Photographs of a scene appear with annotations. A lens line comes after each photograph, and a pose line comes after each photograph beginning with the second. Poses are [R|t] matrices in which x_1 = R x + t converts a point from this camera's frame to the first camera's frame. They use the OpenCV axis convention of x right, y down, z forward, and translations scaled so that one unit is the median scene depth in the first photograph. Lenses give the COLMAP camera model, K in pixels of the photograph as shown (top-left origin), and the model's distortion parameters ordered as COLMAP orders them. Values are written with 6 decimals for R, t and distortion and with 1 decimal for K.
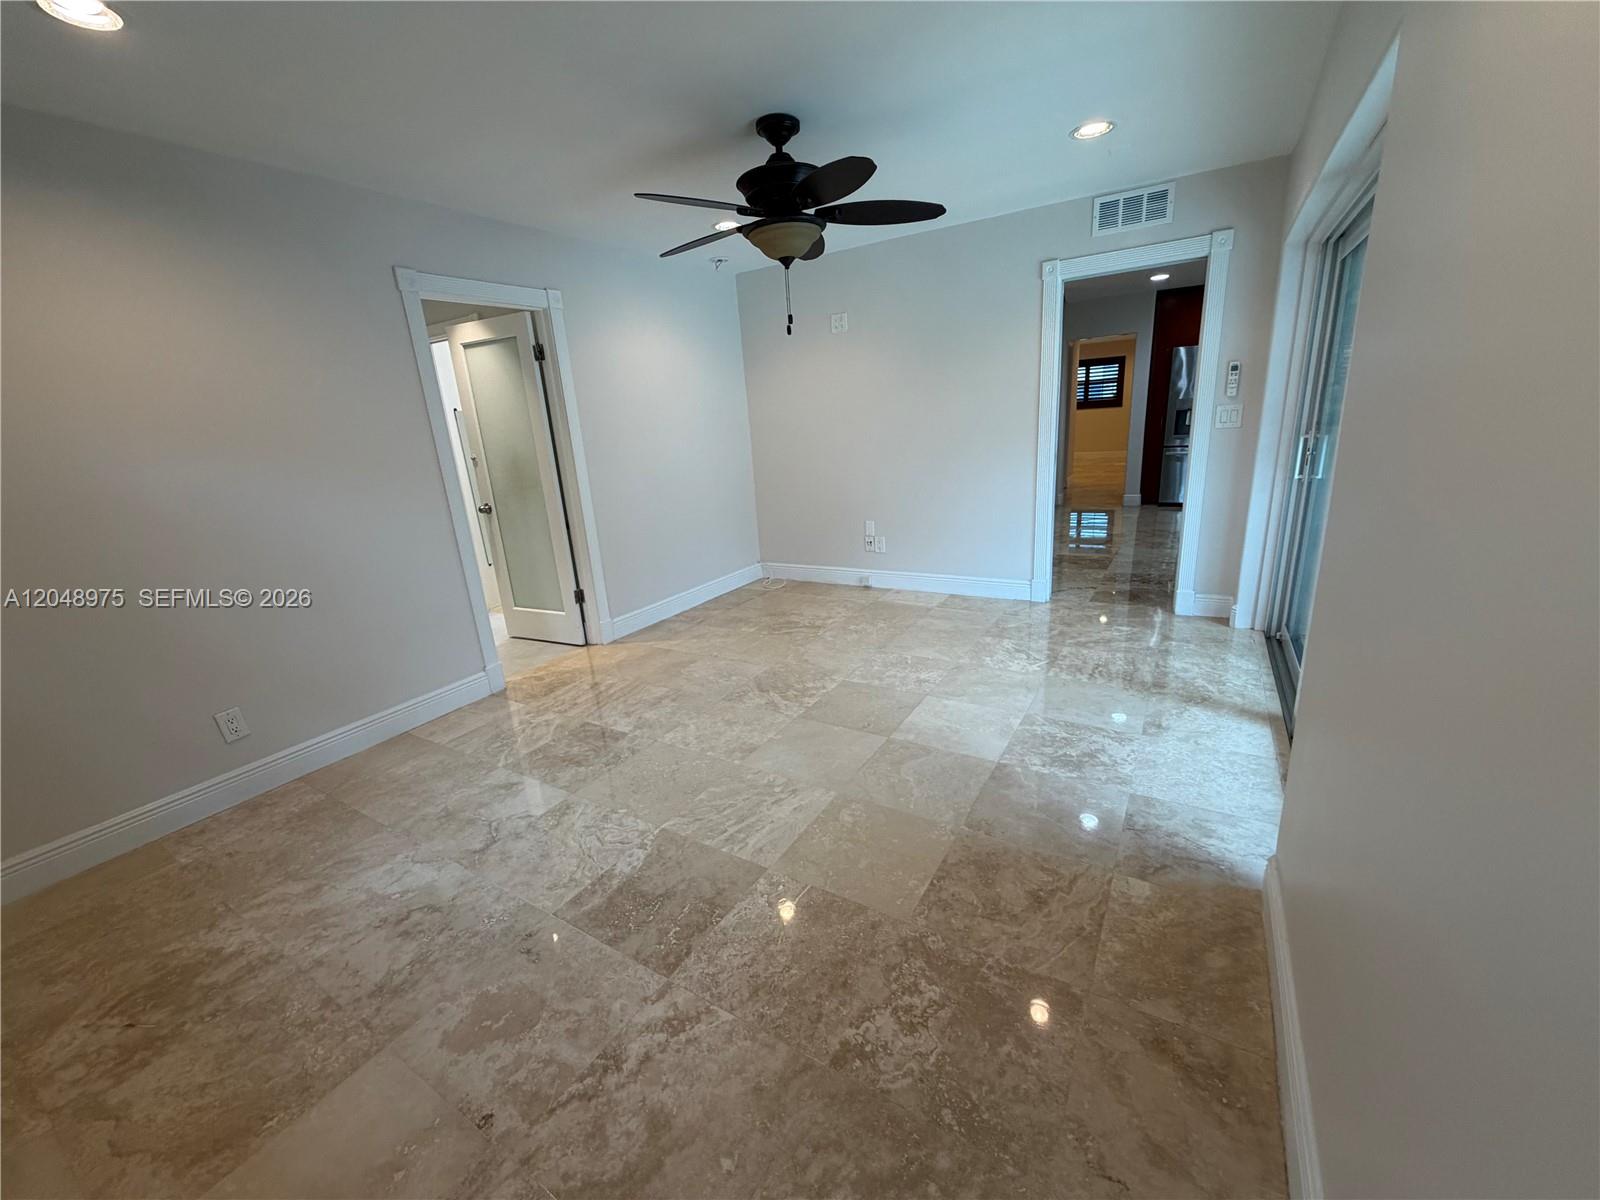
lens RADIAL K [[637.6, 0, 797.5], [0, 637.6, 600.0], [0, 0, 1]] dist [-0.002179, 0.000228]
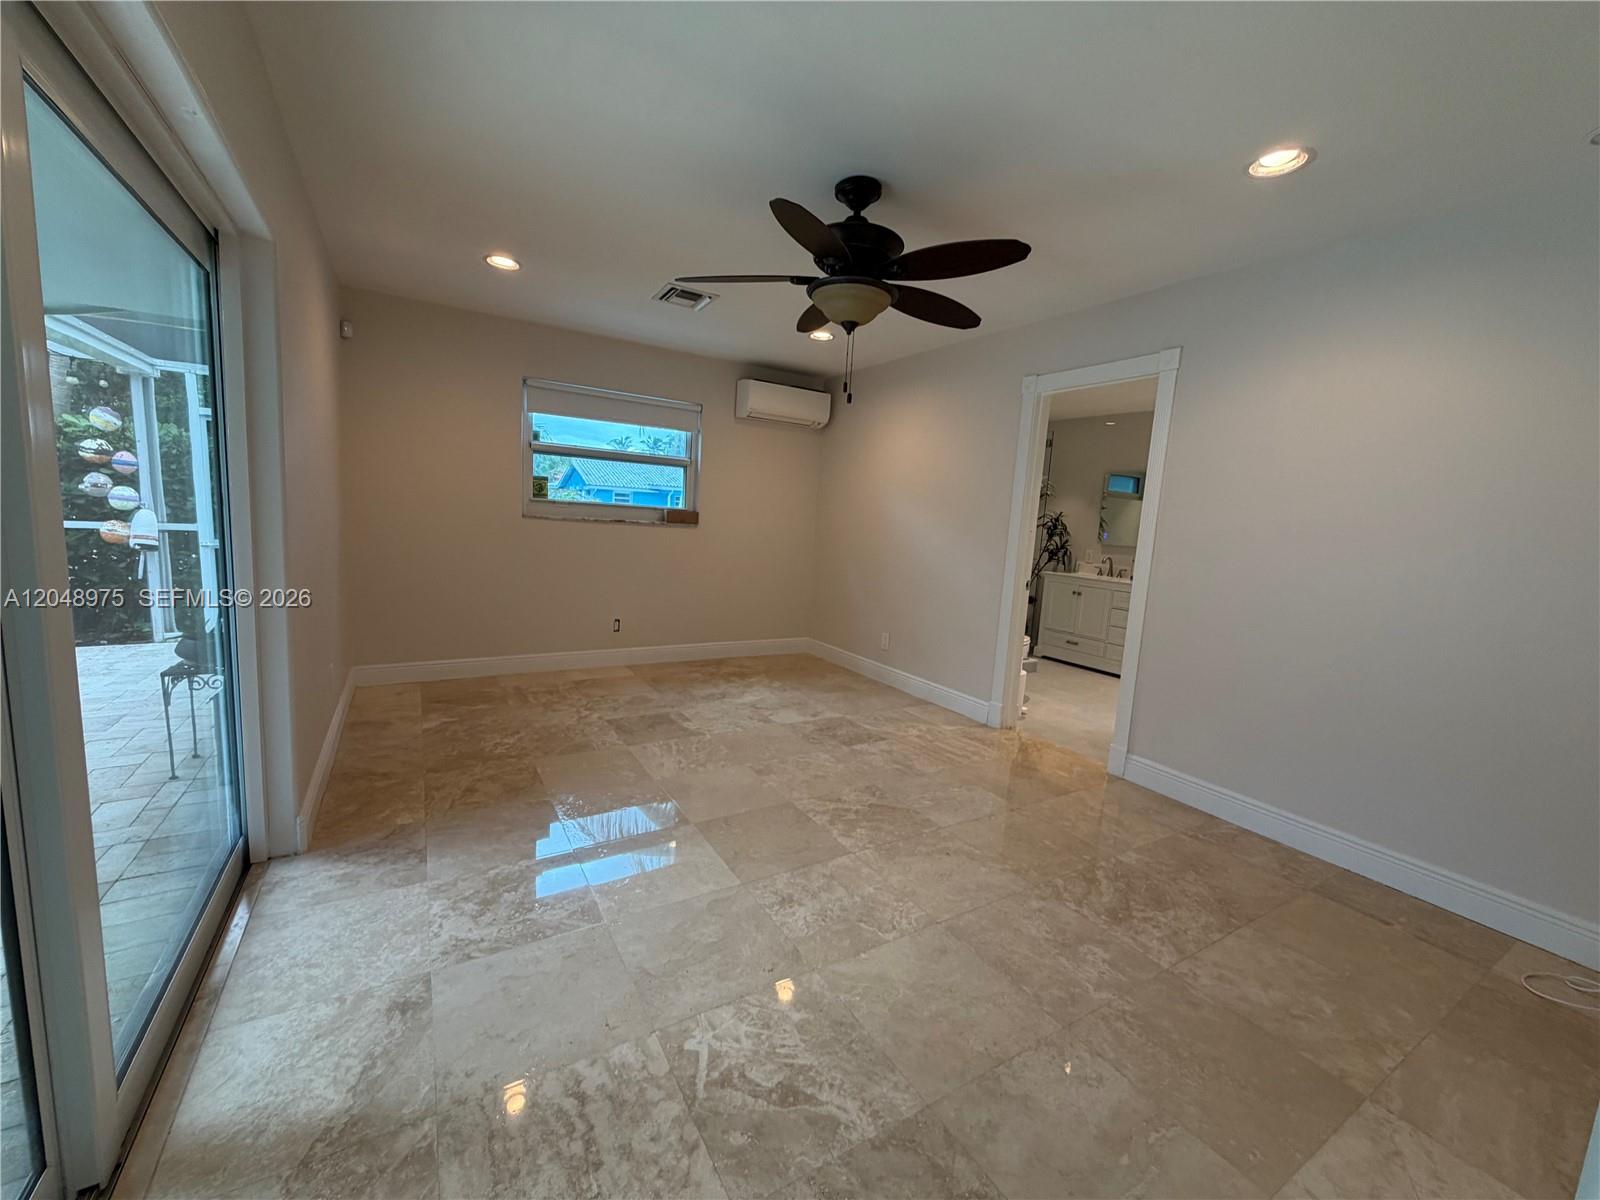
lens RADIAL K [[637.6, 0, 794.1], [0, 637.6, 598.7], [0, 0, 1]] dist [-0.002179, 0.000228]
pose [[-0.467351, 0.159373, -0.869588, 0.901716], [-0.270519, 0.910657, 0.312287, -0.451413], [0.841666, 0.381188, -0.382484, 1.465704]]
